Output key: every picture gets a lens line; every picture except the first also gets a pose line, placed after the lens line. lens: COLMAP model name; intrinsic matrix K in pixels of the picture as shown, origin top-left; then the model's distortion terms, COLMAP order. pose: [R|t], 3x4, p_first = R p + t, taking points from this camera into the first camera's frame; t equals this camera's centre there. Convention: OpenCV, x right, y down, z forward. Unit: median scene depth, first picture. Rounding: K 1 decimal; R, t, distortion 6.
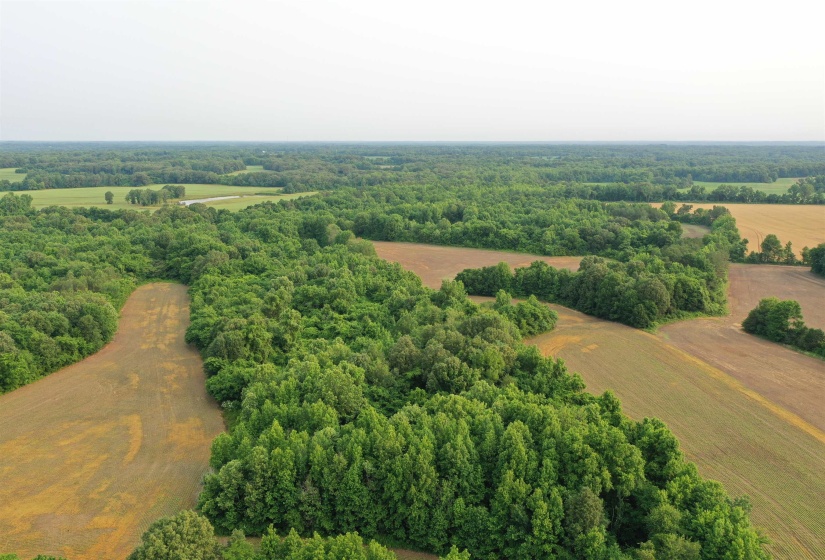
lens RADIAL K [[653.3, 0, 410.4], [0, 653.3, 274.7], [0, 0, 1]] dist [0.010769, 0.000147]
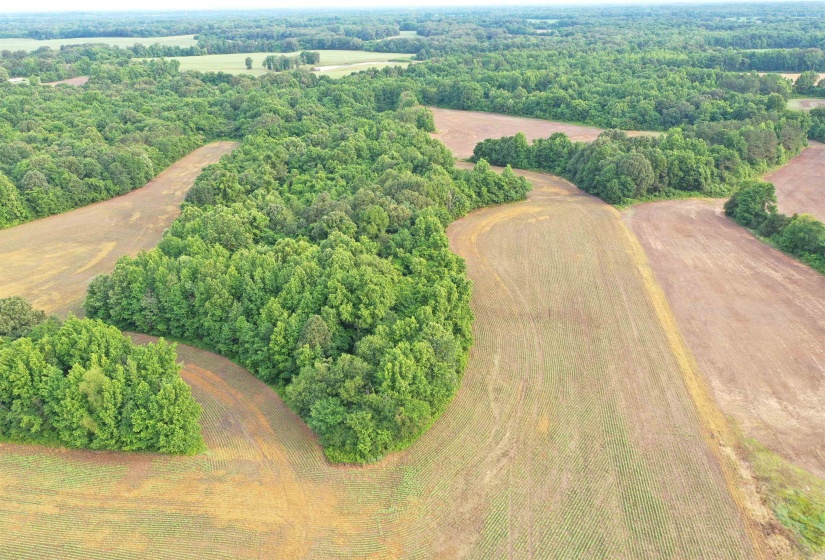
lens RADIAL K [[655.0, 0, 411.3], [0, 655.0, 270.8], [0, 0, 1]] dist [0.010011, 0.001437]
pose [[0.962126, 0.088733, -0.257761, 0.331444], [-0.039476, 0.980926, 0.190329, 0.004893], [0.269733, -0.172945, 0.947277, -0.033281]]
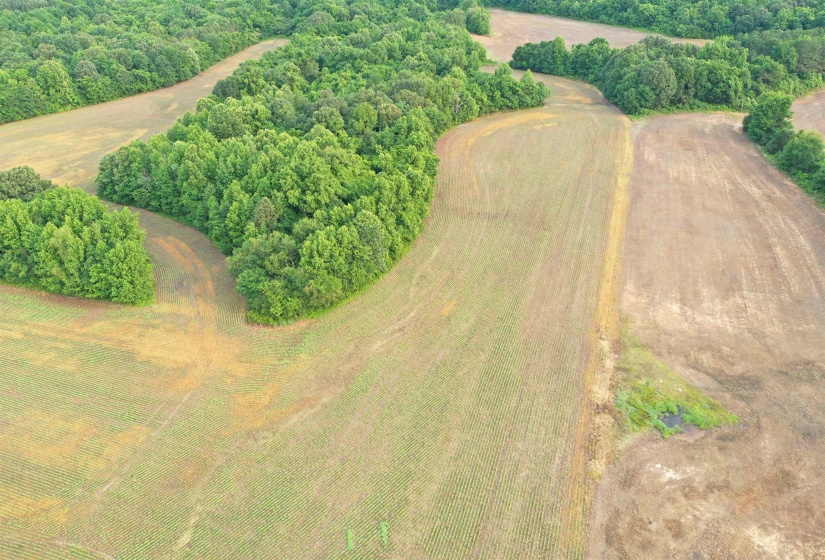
lens RADIAL K [[654.1, 0, 411.2], [0, 654.1, 267.1], [0, 0, 1]] dist [0.004104, 0.005928]
pose [[0.906705, 0.192731, -0.375155, 0.477920], [-0.066714, 0.943826, 0.323639, 0.004058], [0.416457, -0.268417, 0.868629, -0.030330]]
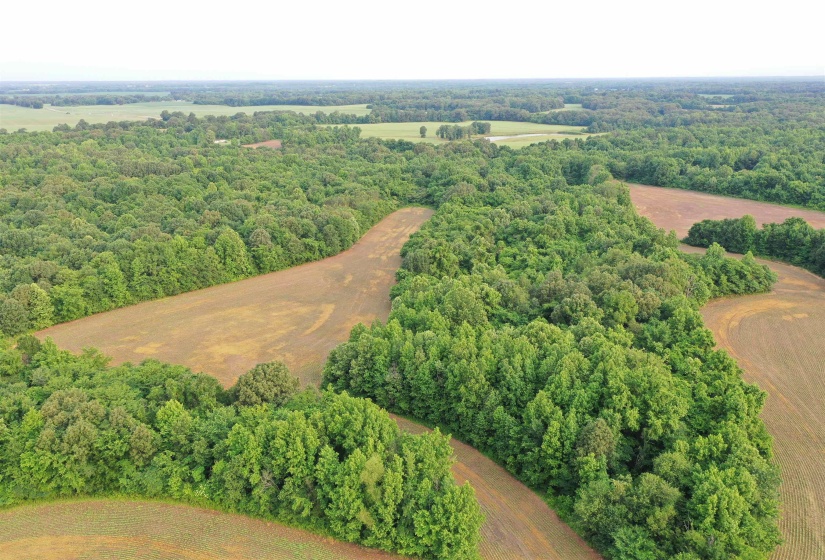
lens RADIAL K [[654.2, 0, 410.5], [0, 654.2, 272.3], [0, 0, 1]] dist [0.010468, 0.001016]
pose [[0.878769, 0.129468, -0.459350, 0.203461], [-0.089332, 0.990111, 0.108166, 0.003079], [0.468812, -0.054019, 0.881645, -0.024214]]
